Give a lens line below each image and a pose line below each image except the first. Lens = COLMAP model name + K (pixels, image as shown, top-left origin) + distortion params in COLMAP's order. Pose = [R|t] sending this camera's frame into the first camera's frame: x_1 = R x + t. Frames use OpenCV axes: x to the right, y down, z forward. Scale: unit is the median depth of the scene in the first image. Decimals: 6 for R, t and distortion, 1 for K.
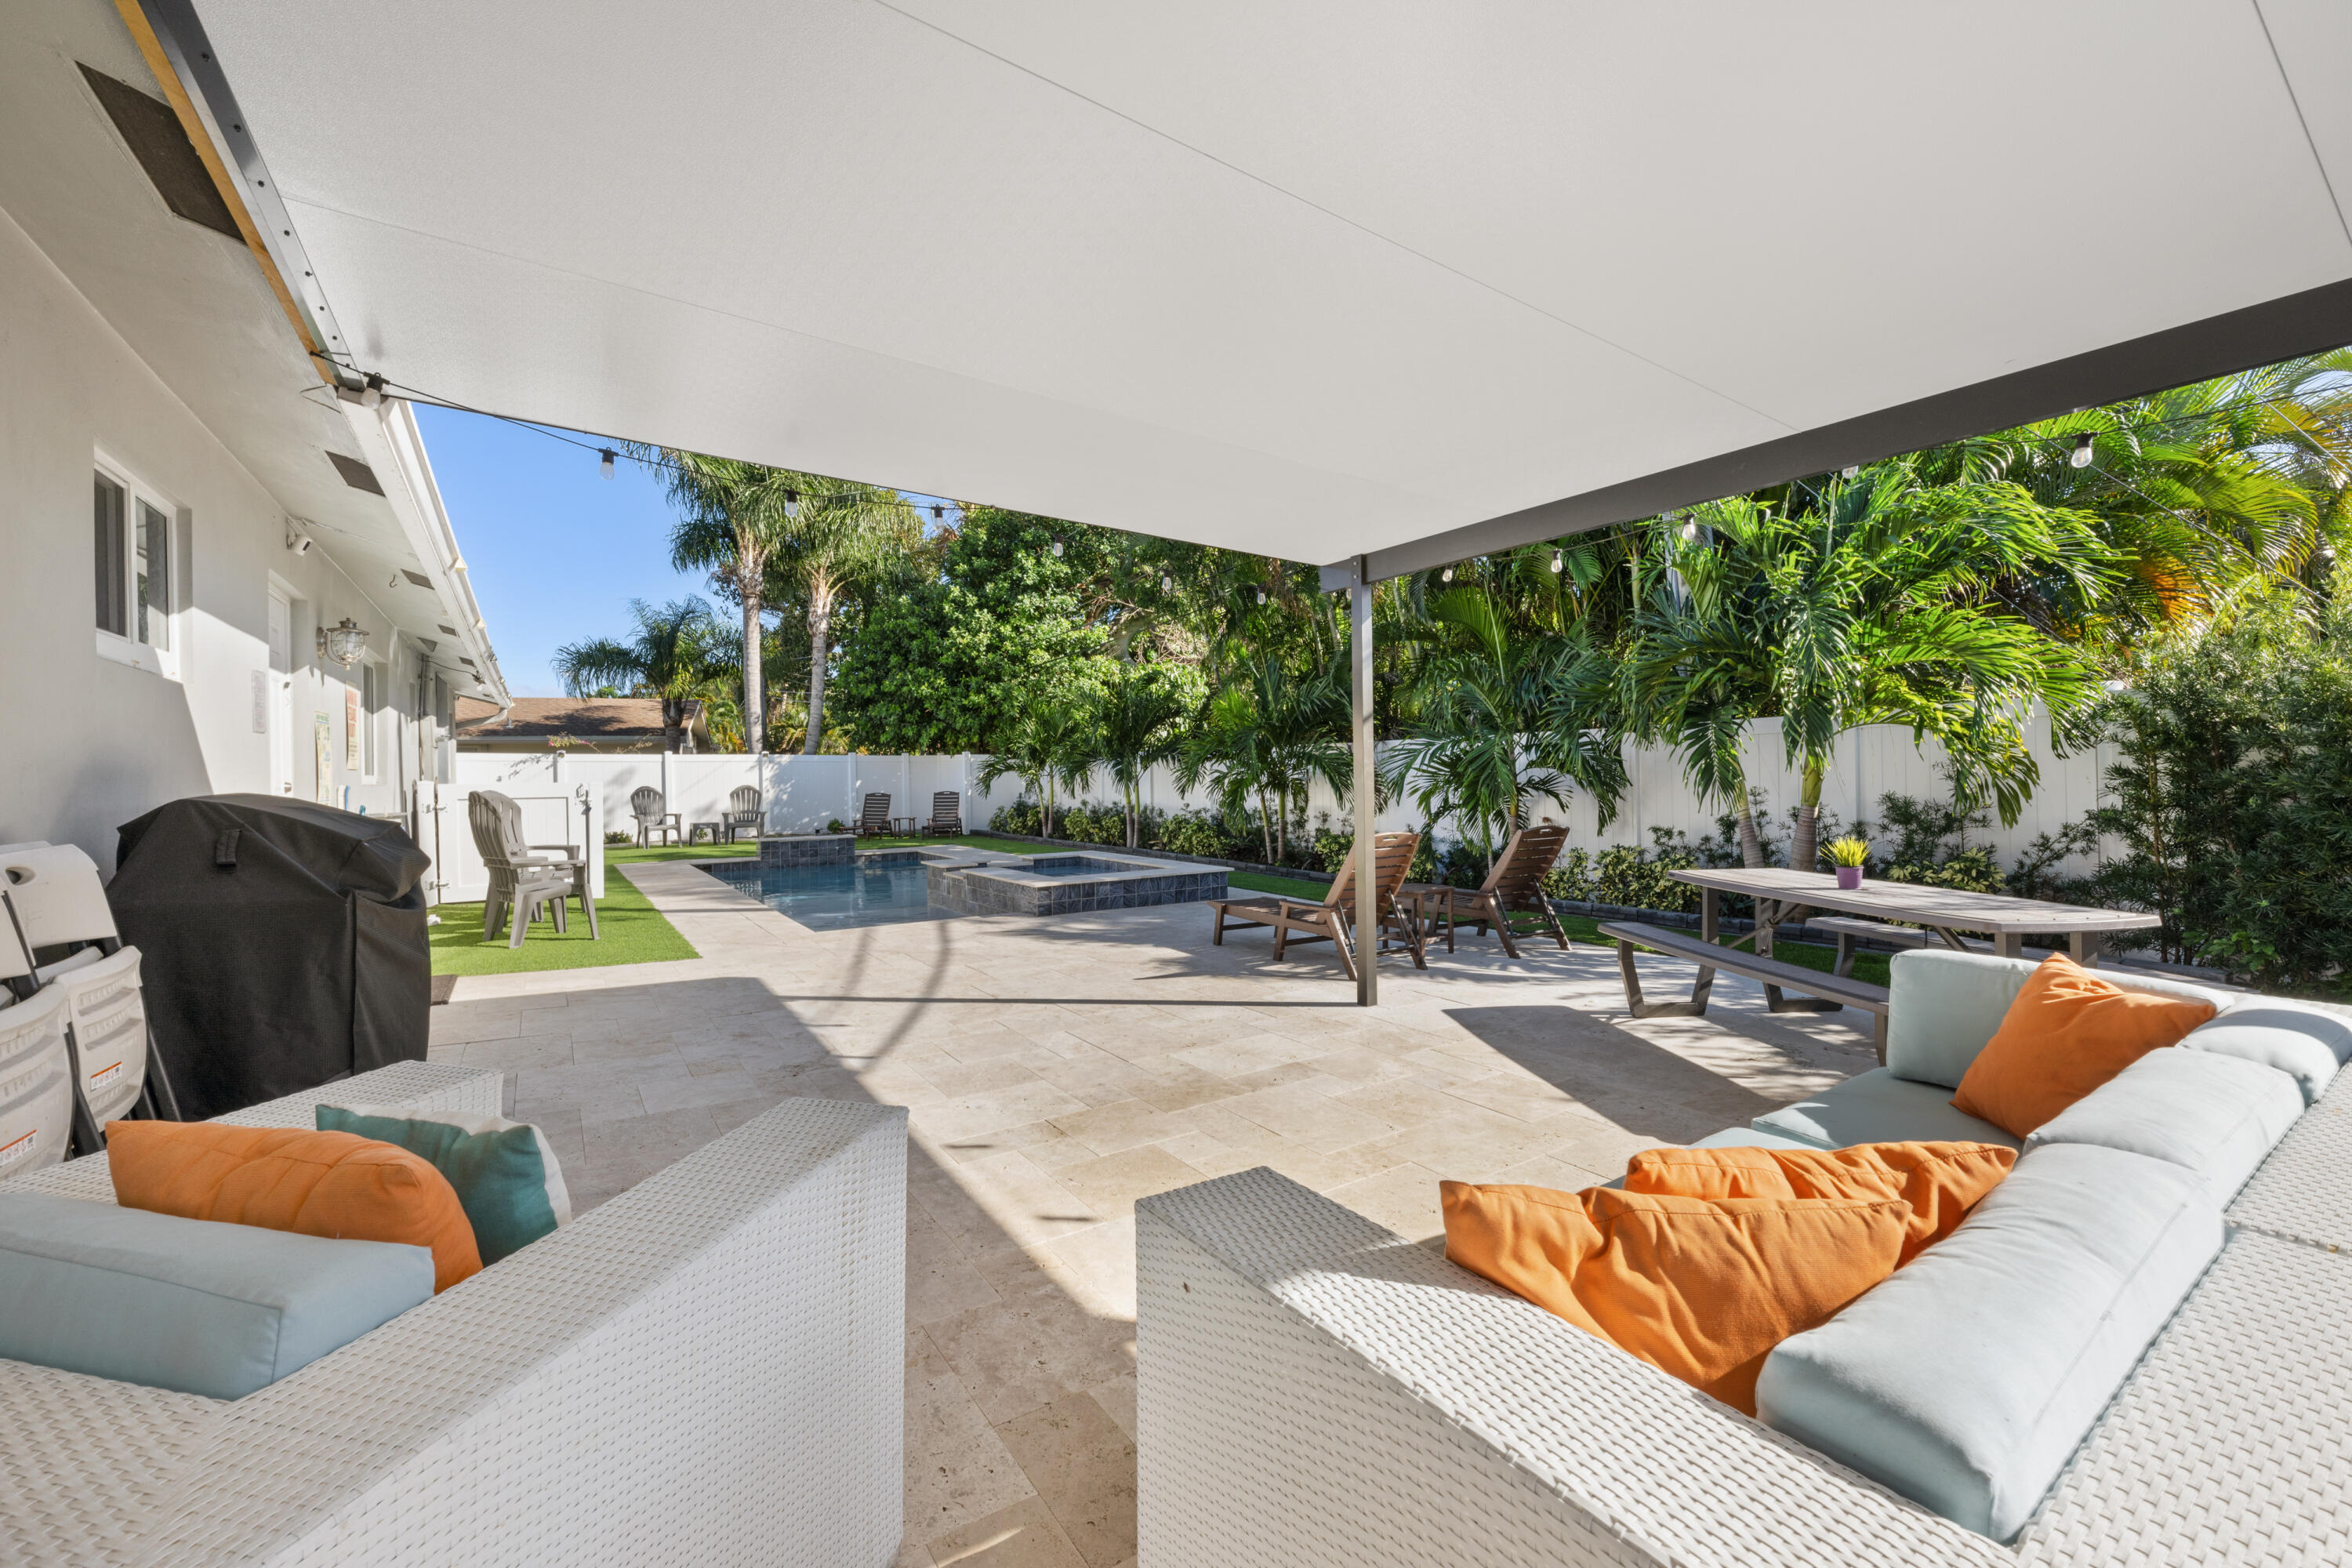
lens RADIAL K [[941.6, 0, 1176.4], [0, 941.6, 788.3], [0, 0, 1]] dist [0.002625, 0.000521]
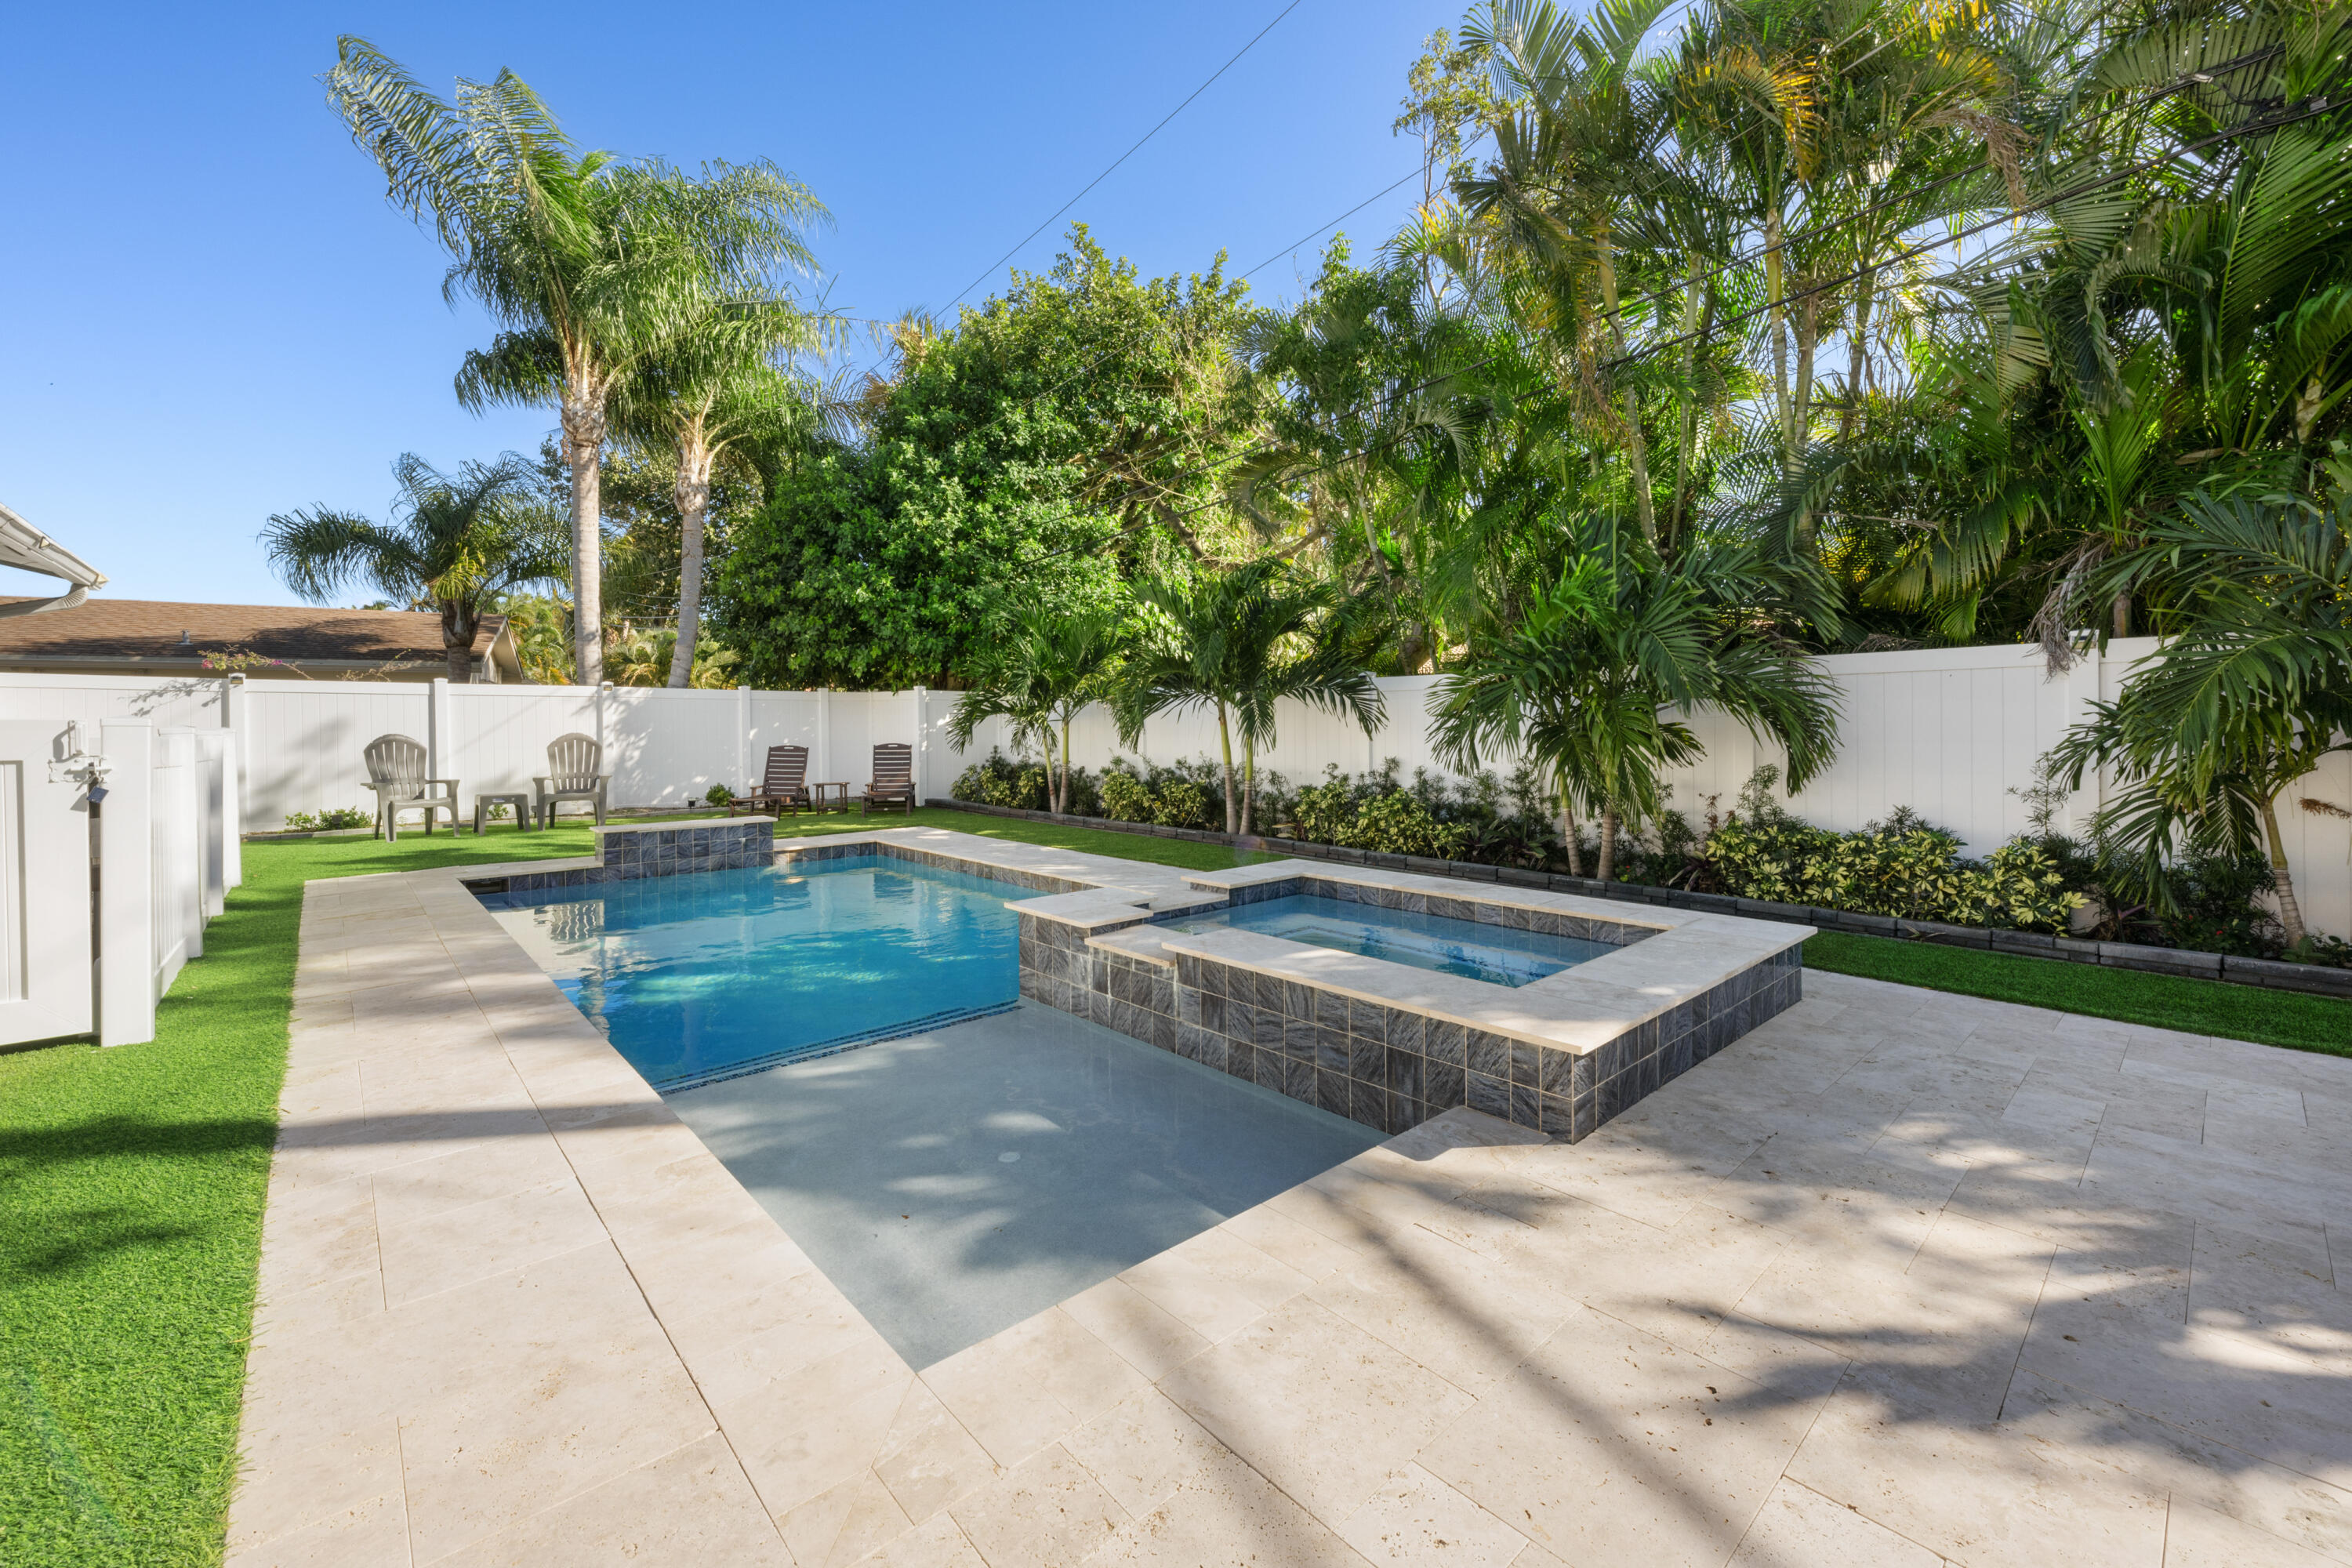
lens RADIAL K [[941.6, 0, 1176.0], [0, 941.6, 727.1], [0, 0, 1]] dist [0.002625, 0.000521]
pose [[0.990231, 0.003834, 0.139383, -0.136612], [-0.001820, 0.999892, -0.014572, 0.000751], [-0.139424, 0.014176, 0.990131, 0.297453]]
